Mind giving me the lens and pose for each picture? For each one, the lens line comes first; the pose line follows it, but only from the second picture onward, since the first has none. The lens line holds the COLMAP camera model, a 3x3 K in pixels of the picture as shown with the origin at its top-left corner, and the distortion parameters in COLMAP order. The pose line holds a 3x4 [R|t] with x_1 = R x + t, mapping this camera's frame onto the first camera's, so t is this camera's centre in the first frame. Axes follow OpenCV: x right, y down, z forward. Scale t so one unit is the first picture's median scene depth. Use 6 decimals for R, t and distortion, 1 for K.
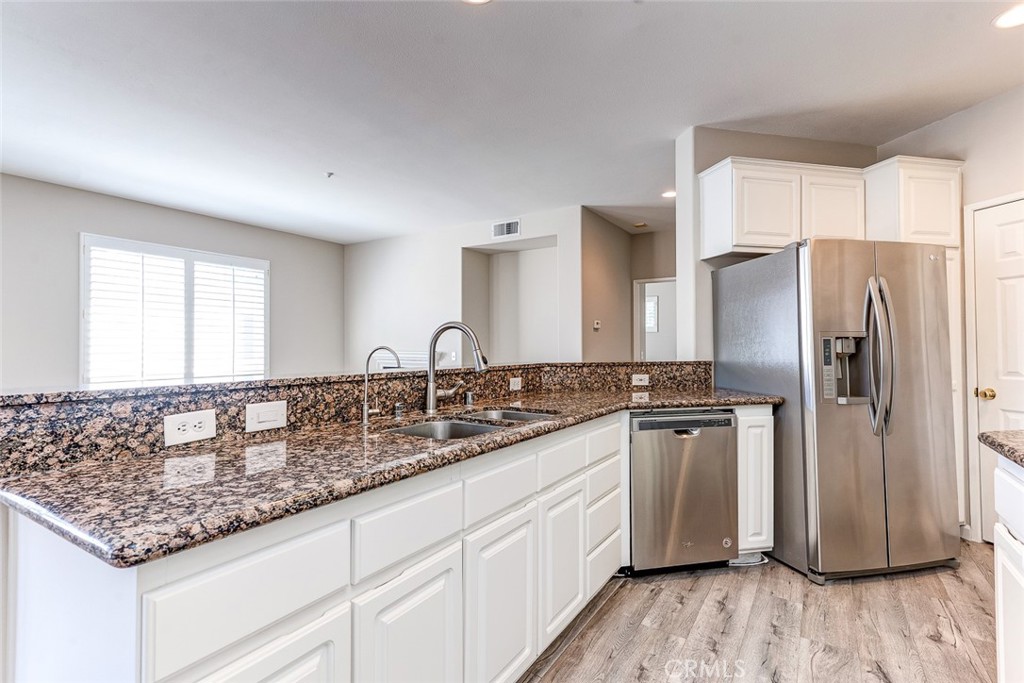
lens RADIAL K [[496.3, 0, 508.4], [0, 496.3, 344.8], [0, 0, 1]] dist [0.013657, 0.000140]
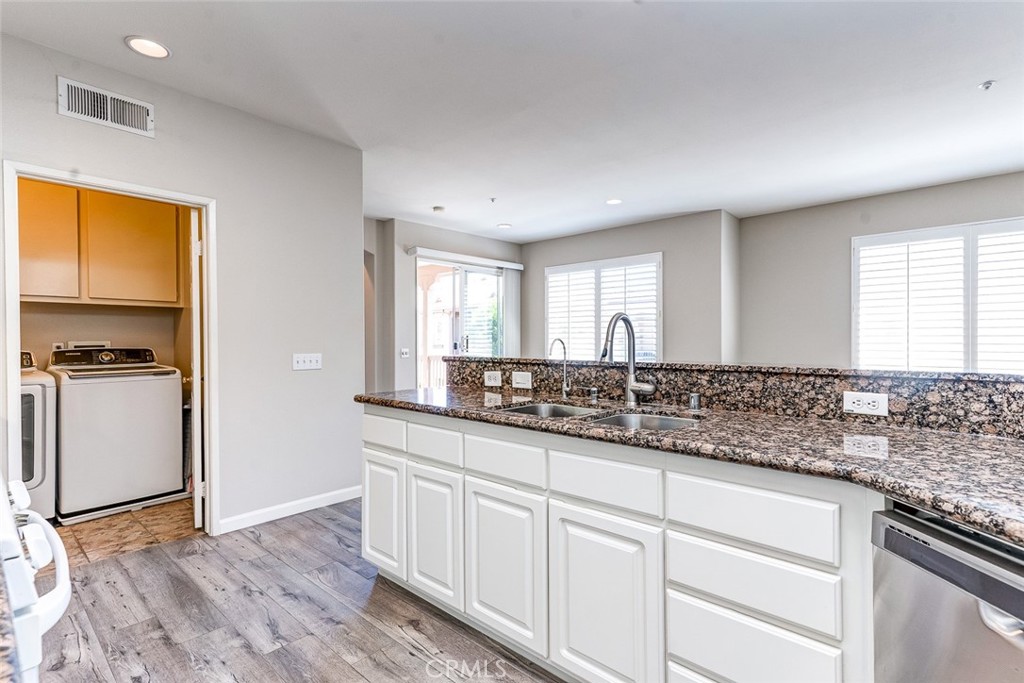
lens RADIAL K [[496.3, 0, 518.2], [0, 496.3, 345.0], [0, 0, 1]] dist [0.013657, 0.000140]
pose [[-0.177327, 0.013308, -0.984062, 0.892614], [0.008201, 0.999894, 0.012044, 0.003594], [0.984118, -0.005935, -0.177418, 0.989419]]
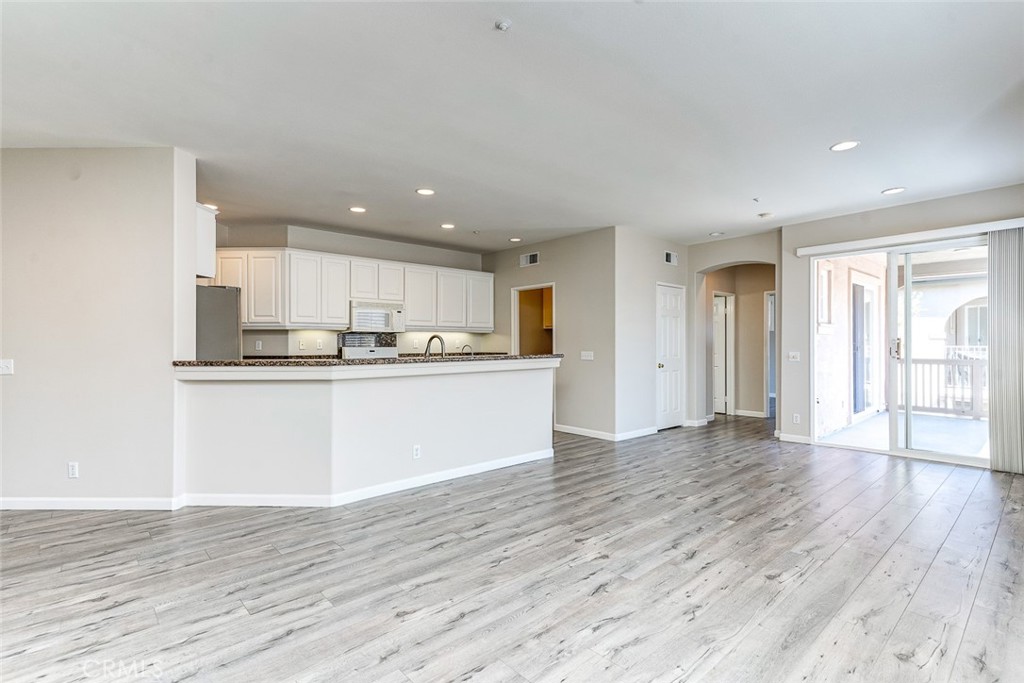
lens RADIAL K [[496.3, 0, 522.7], [0, 496.3, 344.9], [0, 0, 1]] dist [0.013657, 0.000140]
pose [[-0.968830, 0.010725, 0.247493, -0.969336], [0.009374, 0.999934, -0.006635, 0.017444], [-0.247548, -0.004108, -0.968867, 3.004850]]
